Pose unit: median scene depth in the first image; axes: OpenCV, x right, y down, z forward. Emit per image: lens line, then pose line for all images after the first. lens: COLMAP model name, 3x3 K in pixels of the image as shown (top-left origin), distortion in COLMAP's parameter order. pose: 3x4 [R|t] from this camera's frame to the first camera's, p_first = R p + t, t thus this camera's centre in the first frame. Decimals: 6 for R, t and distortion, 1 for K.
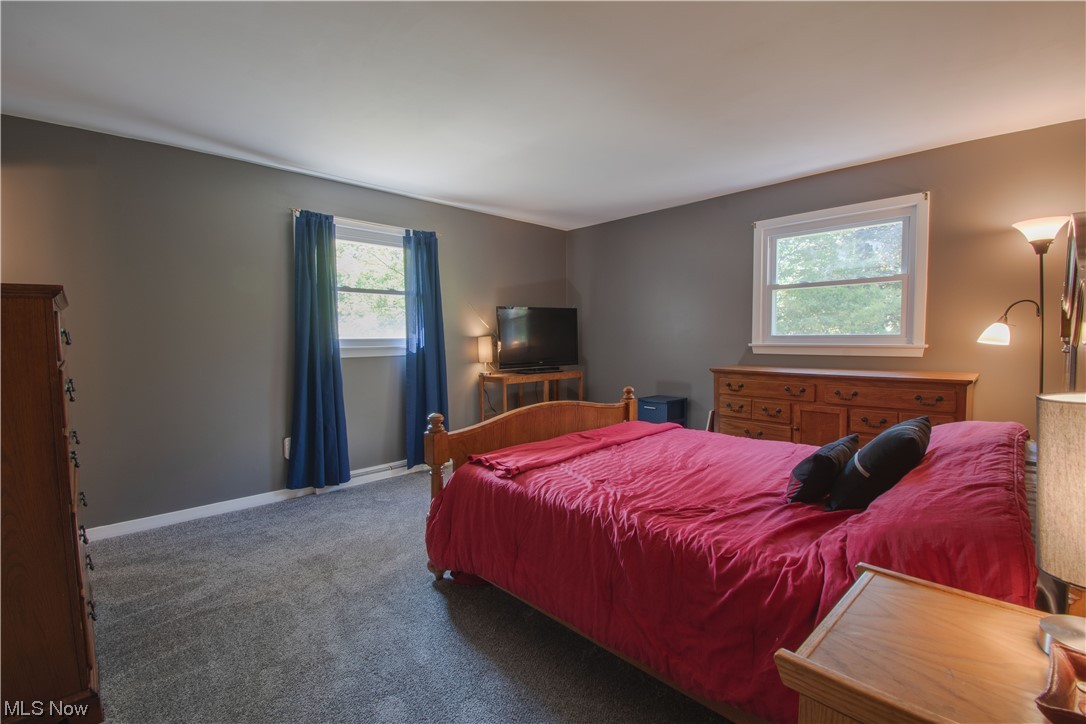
lens RADIAL K [[480.4, 0, 546.1], [0, 480.4, 366.7], [0, 0, 1]] dist [-0.014288, -0.009652]
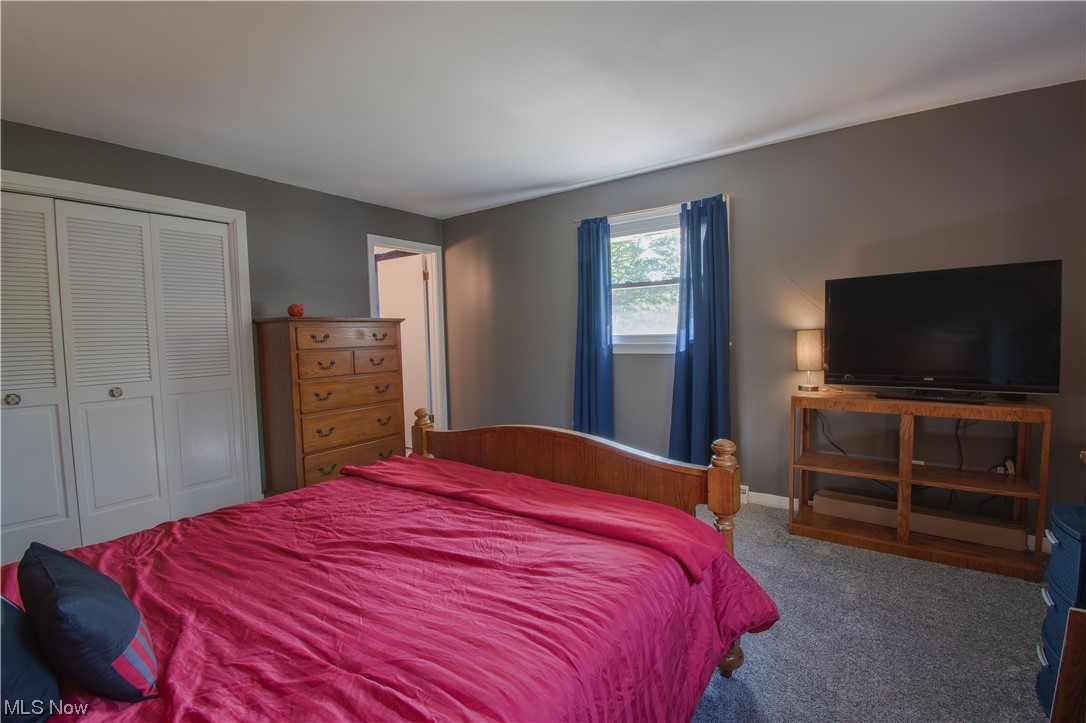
lens RADIAL K [[480.4, 0, 545.2], [0, 480.4, 362.5], [0, 0, 1]] dist [-0.014288, -0.009652]
pose [[0.171266, 0.057385, -0.983552, 0.505292], [-0.044506, 0.997734, 0.050463, -0.041501], [0.984219, 0.035132, 0.173432, 0.627214]]
